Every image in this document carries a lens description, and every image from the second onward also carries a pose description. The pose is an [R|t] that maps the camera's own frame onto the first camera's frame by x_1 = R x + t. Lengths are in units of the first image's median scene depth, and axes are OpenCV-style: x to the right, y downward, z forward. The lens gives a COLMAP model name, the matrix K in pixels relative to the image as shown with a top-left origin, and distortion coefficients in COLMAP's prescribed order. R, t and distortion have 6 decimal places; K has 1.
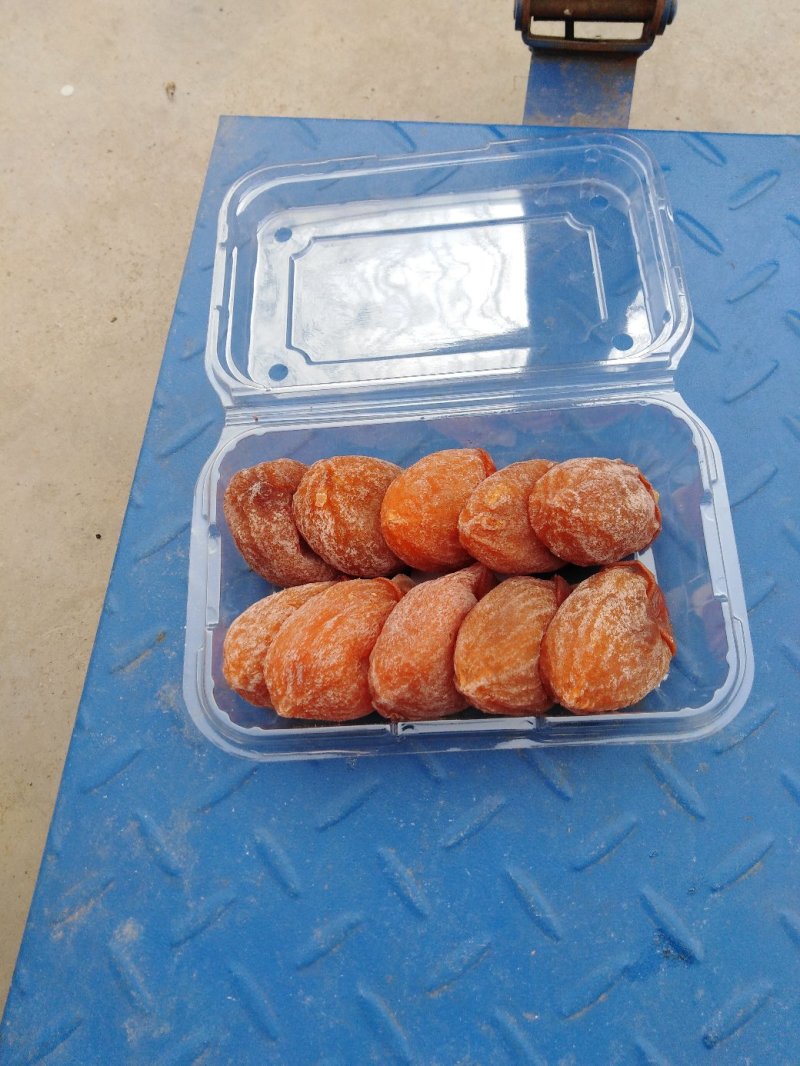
lens RADIAL K [[804.1, 0, 400.0], [0, 804.1, 533.0], [0, 0, 1]] dist [0.009340, -0.006989]
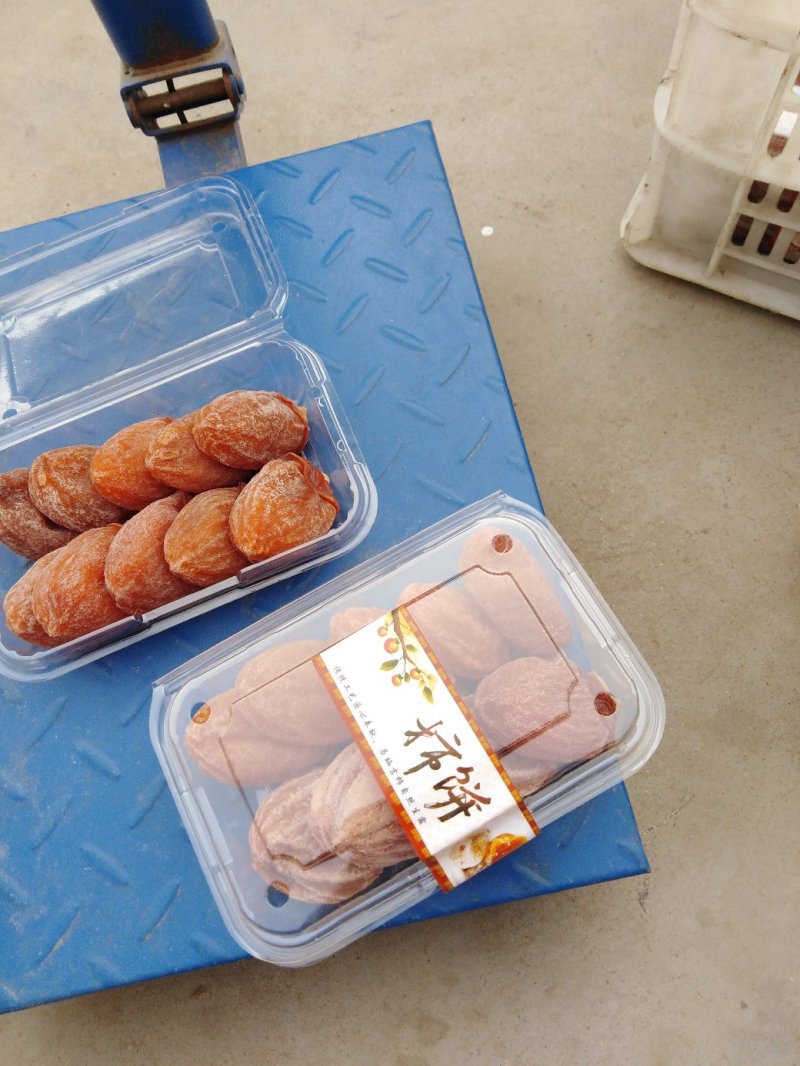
lens RADIAL K [[804.1, 0, 400.0], [0, 804.1, 533.0], [0, 0, 1]] dist [0.009340, -0.006989]
pose [[0.942967, -0.318534, 0.096696, 0.305789], [0.326687, 0.941304, -0.084984, 0.351166], [-0.063950, 0.111726, 0.991679, -0.358484]]
